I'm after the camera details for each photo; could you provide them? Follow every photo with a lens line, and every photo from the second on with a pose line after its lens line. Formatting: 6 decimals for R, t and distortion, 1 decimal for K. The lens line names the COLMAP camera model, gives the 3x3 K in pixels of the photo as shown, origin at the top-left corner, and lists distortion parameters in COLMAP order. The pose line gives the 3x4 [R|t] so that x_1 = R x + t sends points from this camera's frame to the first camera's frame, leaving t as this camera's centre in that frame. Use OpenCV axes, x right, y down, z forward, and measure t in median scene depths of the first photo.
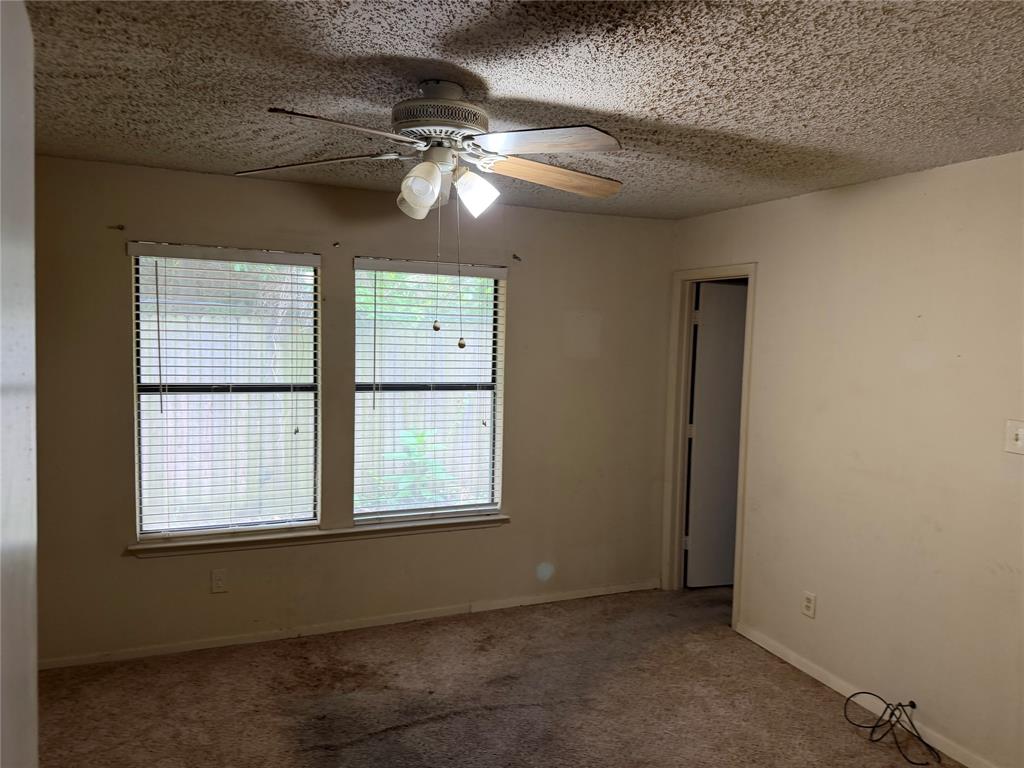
lens RADIAL K [[708.4, 0, 486.2], [0, 708.4, 370.7], [0, 0, 1]] dist [0.032672, -0.017782]
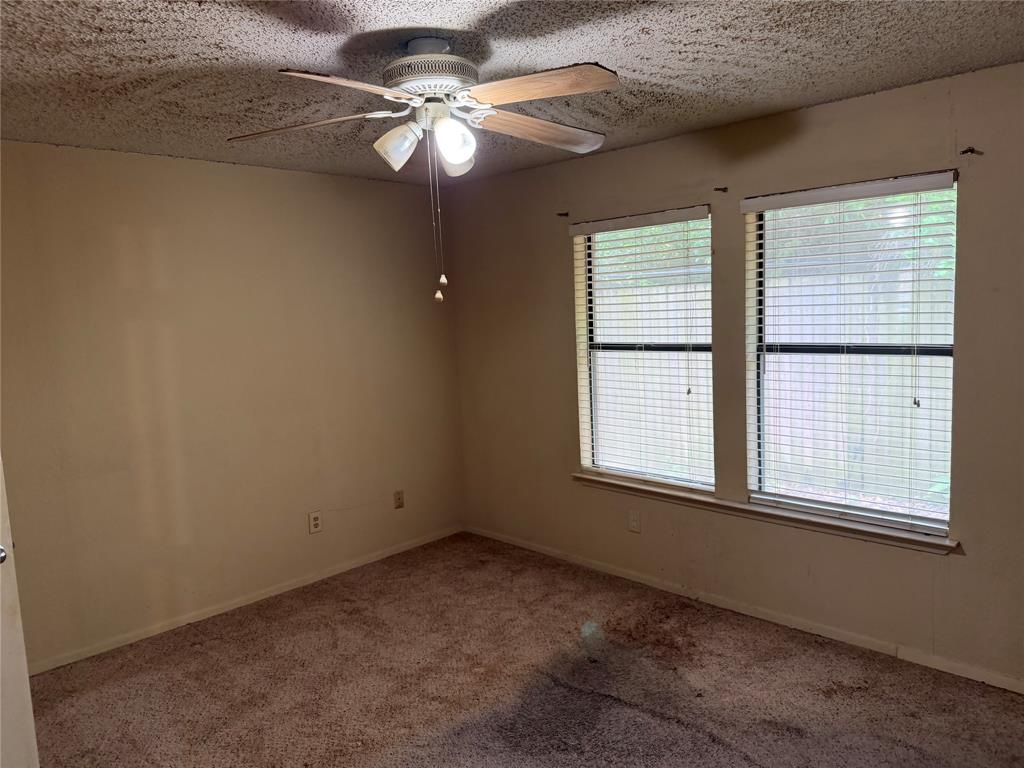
lens RADIAL K [[708.4, 0, 511.7], [0, 708.4, 385.4], [0, 0, 1]] dist [0.032672, -0.017782]
pose [[0.419050, 0.064819, -0.905646, 0.503896], [0.004308, 0.997295, 0.073372, 0.003507], [0.907953, -0.034648, 0.417638, 0.366123]]
